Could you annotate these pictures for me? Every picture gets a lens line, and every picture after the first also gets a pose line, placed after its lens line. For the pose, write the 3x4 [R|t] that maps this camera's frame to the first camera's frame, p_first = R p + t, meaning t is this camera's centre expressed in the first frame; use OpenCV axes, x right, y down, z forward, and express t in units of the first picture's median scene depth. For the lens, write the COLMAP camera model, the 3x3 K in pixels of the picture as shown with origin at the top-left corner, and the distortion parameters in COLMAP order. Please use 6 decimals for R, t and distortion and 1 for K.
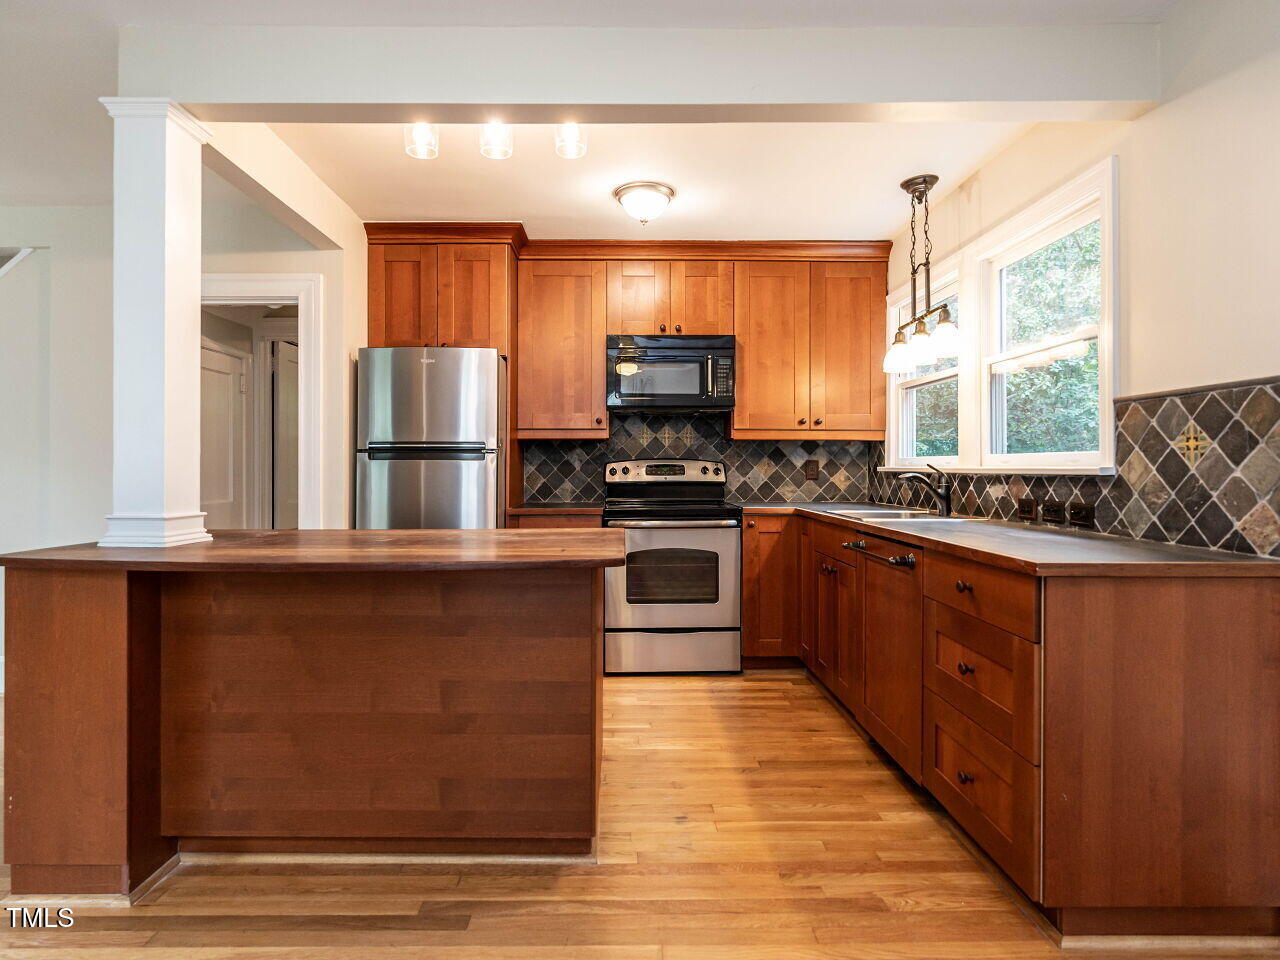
lens RADIAL K [[699.3, 0, 600.8], [0, 699.3, 465.8], [0, 0, 1]] dist [-0.003348, 0.000985]
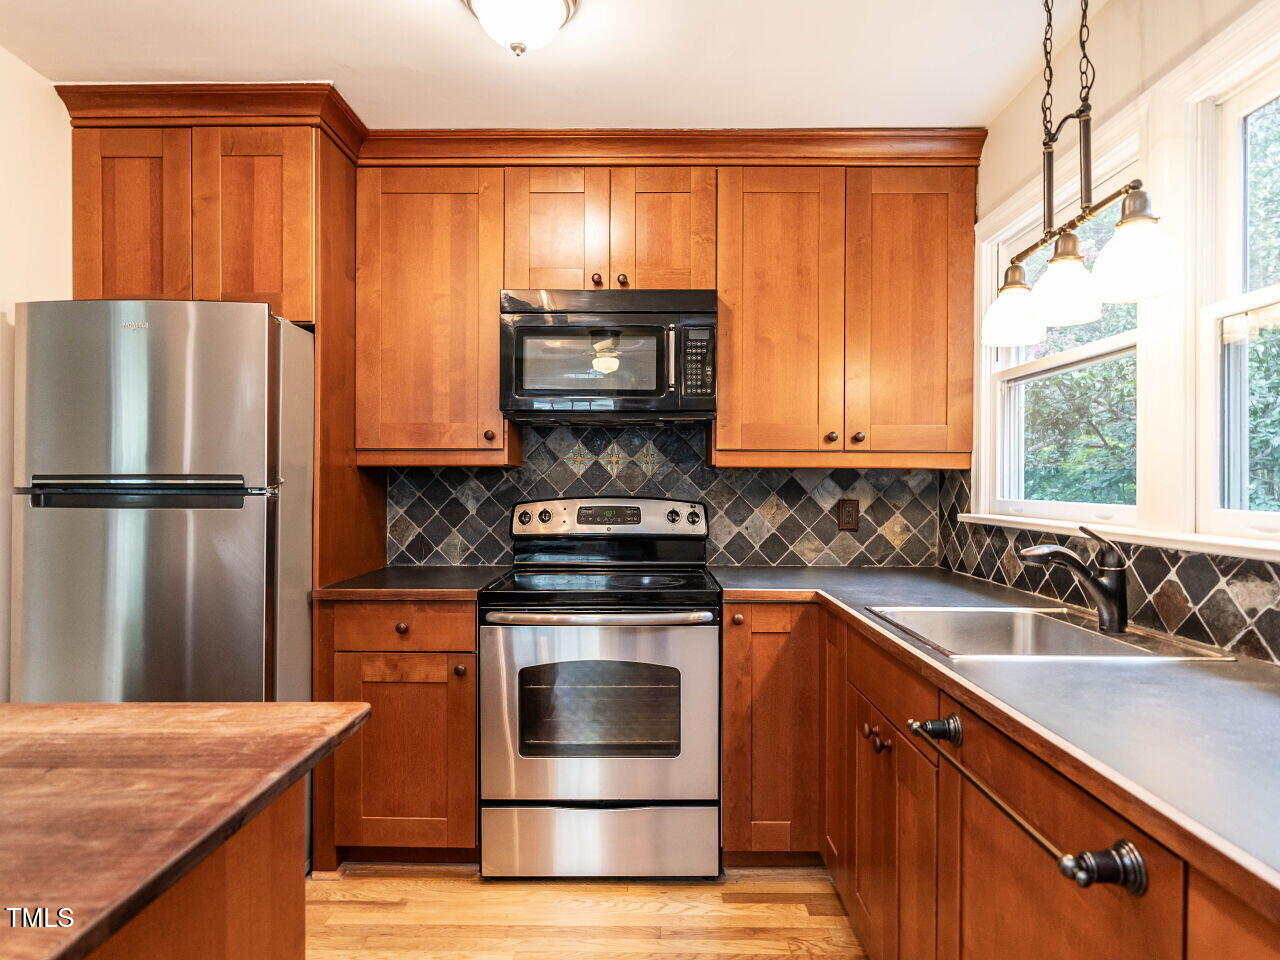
lens RADIAL K [[726.2, 0, 631.9], [0, 726.2, 486.3], [0, 0, 1]] dist [-0.006860, 0.000149]
pose [[0.999982, 0.001599, -0.005852, 0.132837], [-0.001548, 0.999960, 0.008802, -0.028962], [0.005866, -0.008793, 0.999944, 0.414246]]
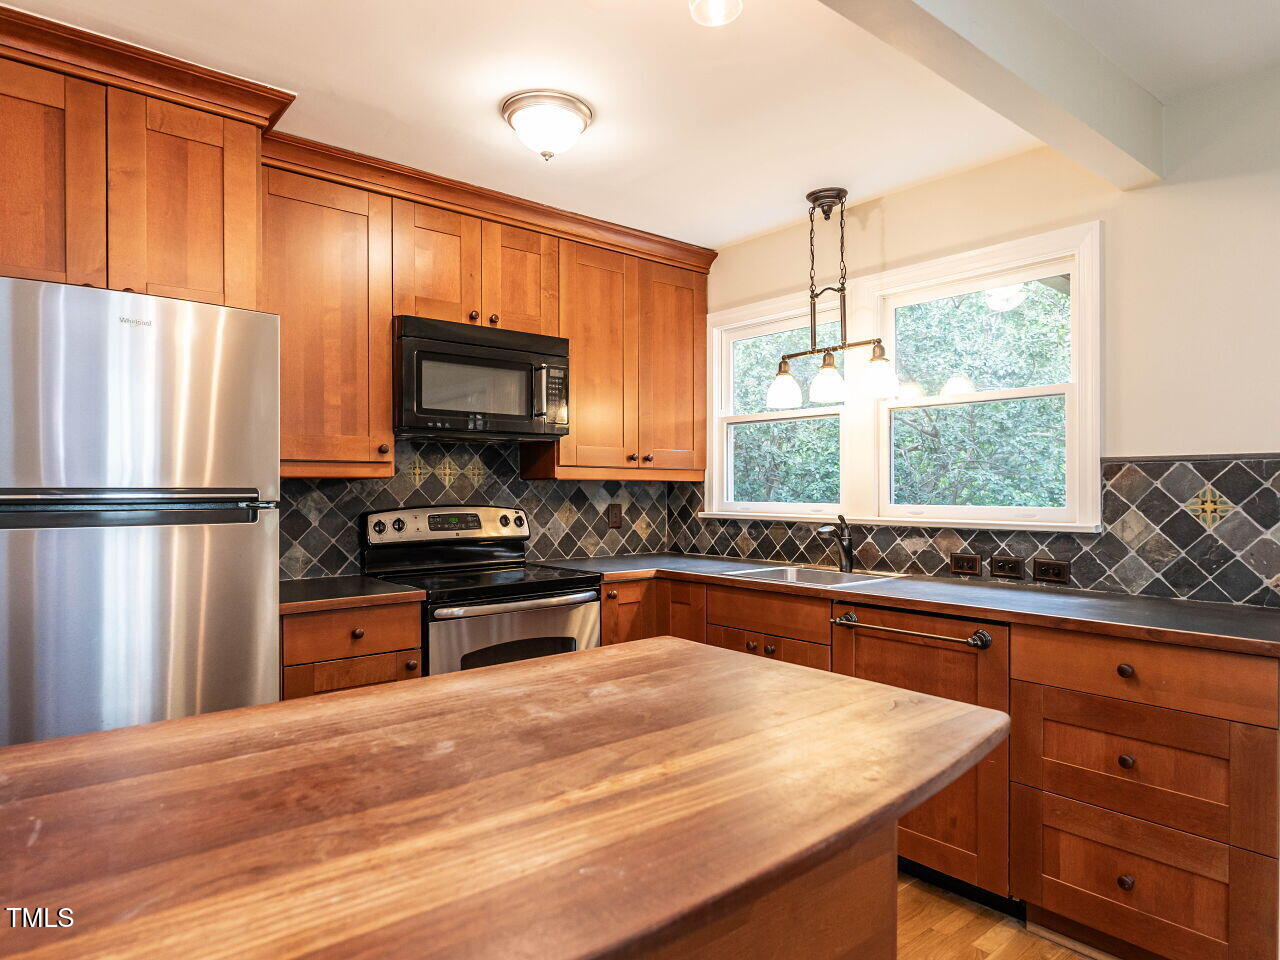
lens RADIAL K [[804.4, 0, 634.5], [0, 804.4, 489.3], [0, 0, 1]] dist [-0.007441, 0.002674]
pose [[0.757980, -0.003700, 0.652267, -0.329127], [0.001302, 0.999991, 0.004159, -0.033479], [-0.652277, -0.002303, 0.757978, 0.329883]]
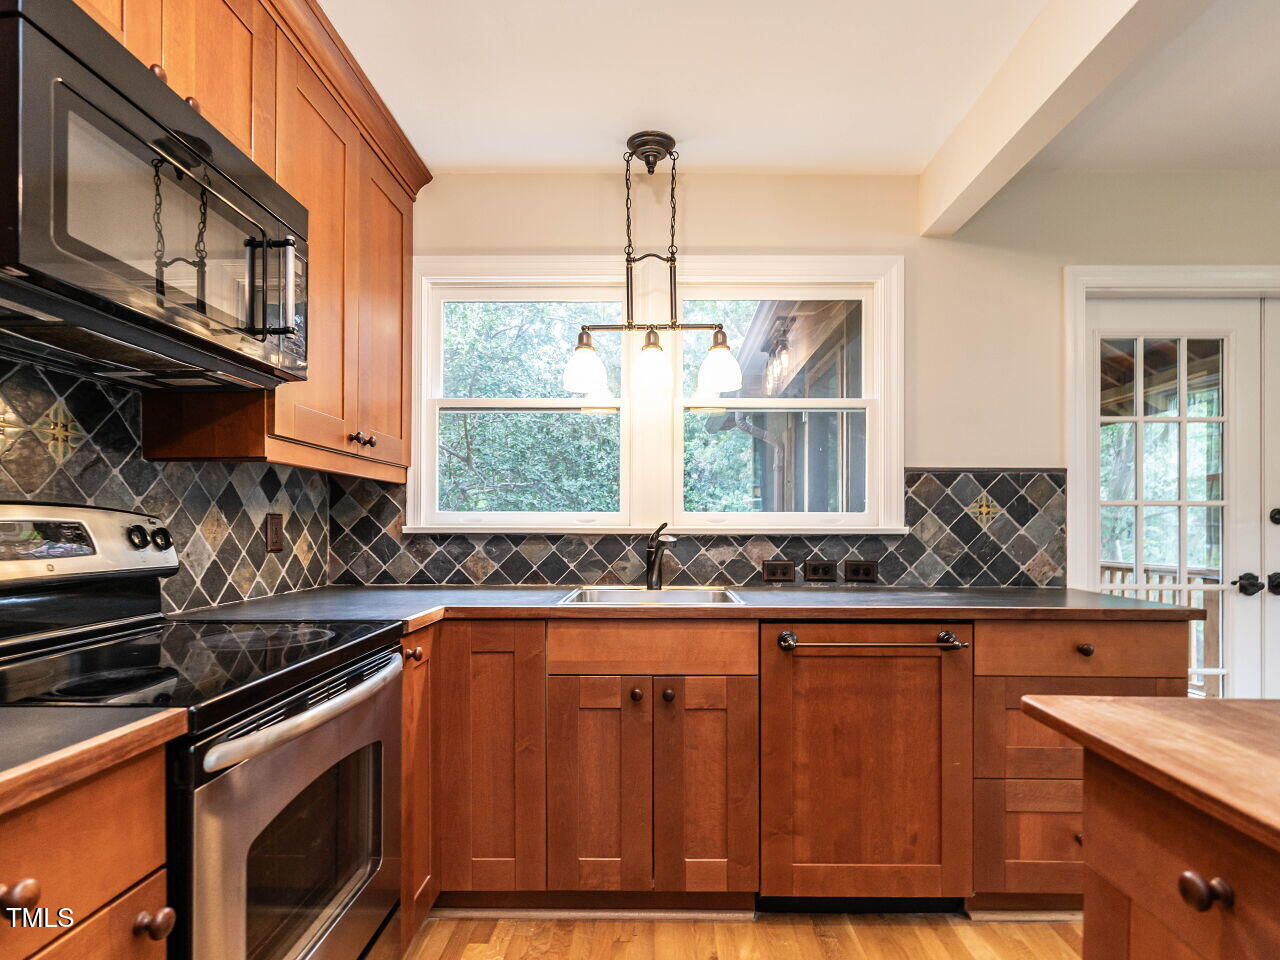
lens RADIAL K [[699.3, 0, 668.1], [0, 699.3, 518.2], [0, 0, 1]] dist [-0.003348, 0.000985]
pose [[-0.028388, 0.004430, 0.999587, -0.242271], [-0.003712, 0.999983, -0.004537, -0.003620], [-0.999590, -0.003839, -0.028371, 0.847372]]
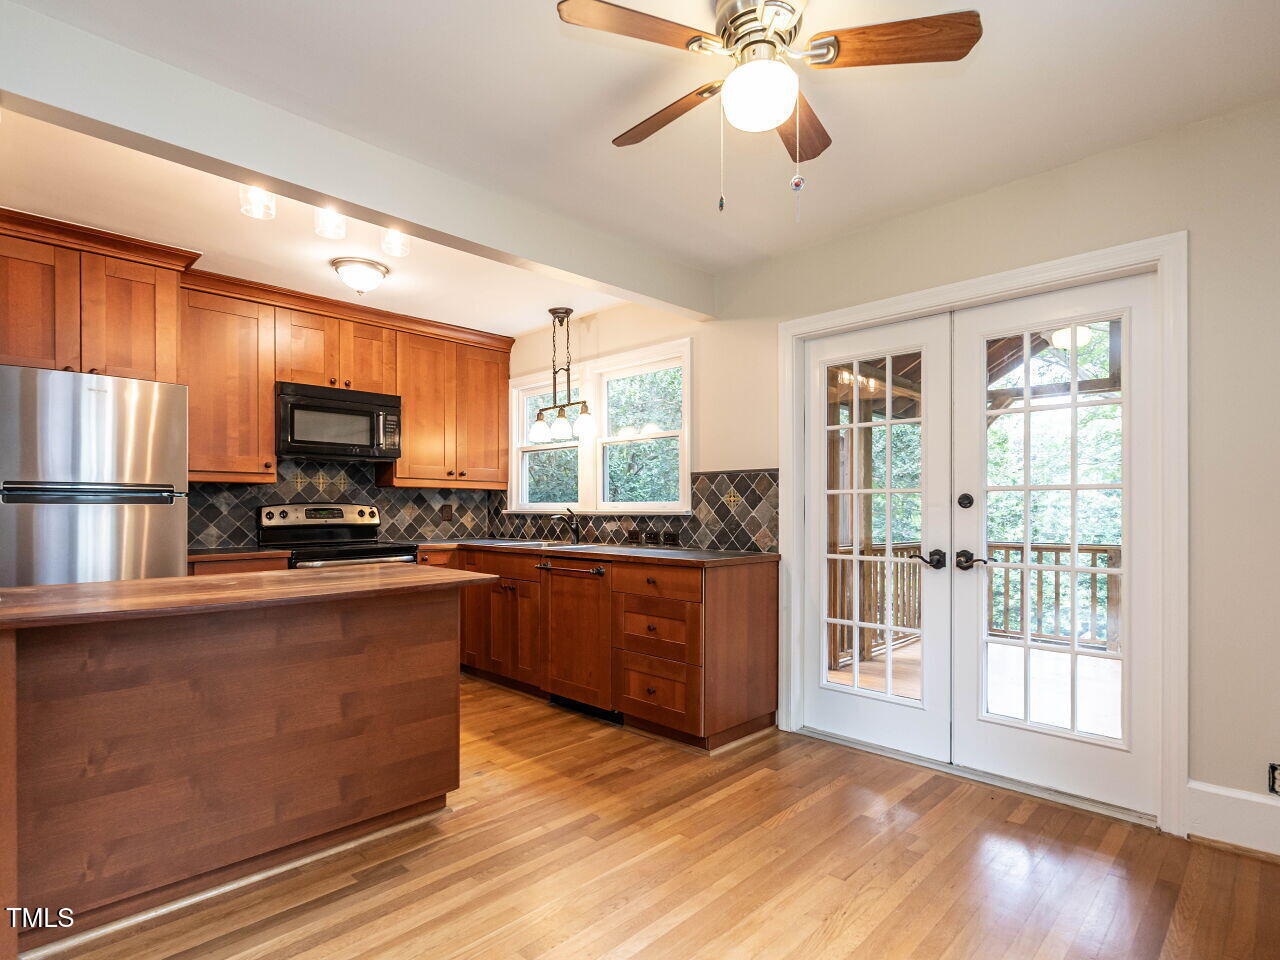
lens RADIAL K [[699.3, 0, 655.2], [0, 699.3, 509.5], [0, 0, 1]] dist [-0.003348, 0.000985]
pose [[0.683775, -0.002091, 0.729690, -0.385101], [-0.000142, 0.999995, 0.002998, -0.003746], [-0.729693, -0.002154, 0.683772, -0.100287]]
